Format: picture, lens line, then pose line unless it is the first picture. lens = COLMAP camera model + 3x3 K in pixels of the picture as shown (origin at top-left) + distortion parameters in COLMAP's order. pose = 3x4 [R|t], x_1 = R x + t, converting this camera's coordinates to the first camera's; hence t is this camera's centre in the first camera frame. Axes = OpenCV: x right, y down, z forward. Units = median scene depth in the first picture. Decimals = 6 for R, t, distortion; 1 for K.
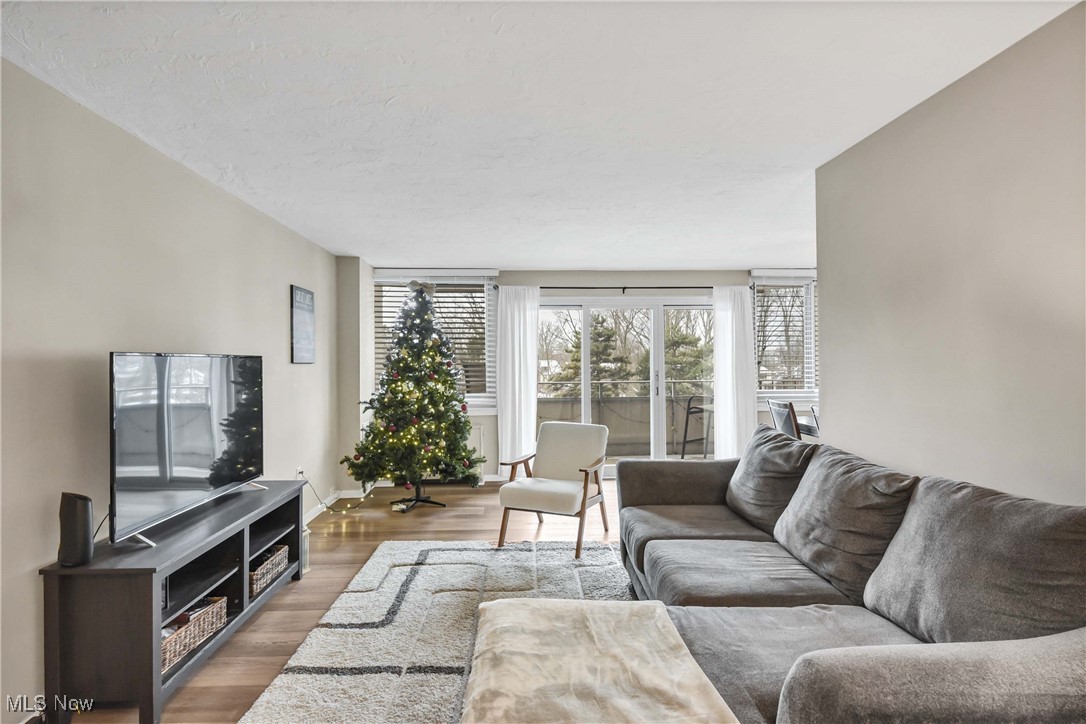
lens RADIAL K [[556.9, 0, 543.2], [0, 556.9, 359.8], [0, 0, 1]] dist [0.010162, -0.000019]
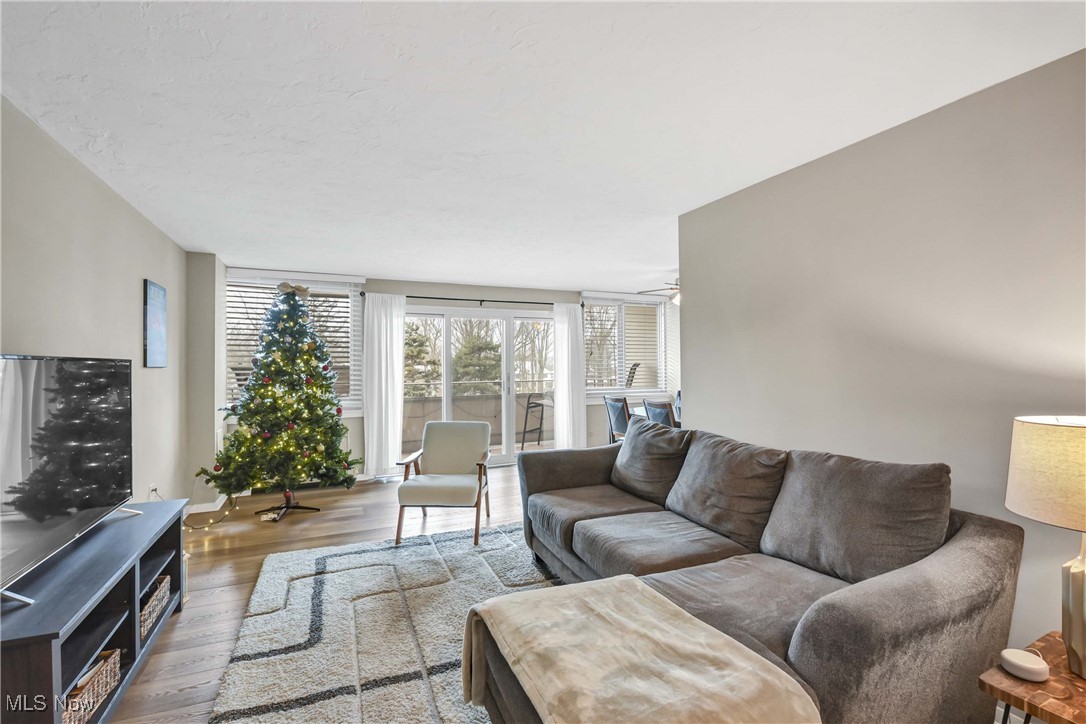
lens RADIAL K [[477.4, 0, 545.1], [0, 477.4, 358.9], [0, 0, 1]] dist [-0.006432, -0.007380]
pose [[0.928151, 0.003806, 0.372184, -0.156836], [-0.000751, 0.999965, -0.008352, -0.002012], [-0.372203, 0.007473, 0.928121, 0.073990]]
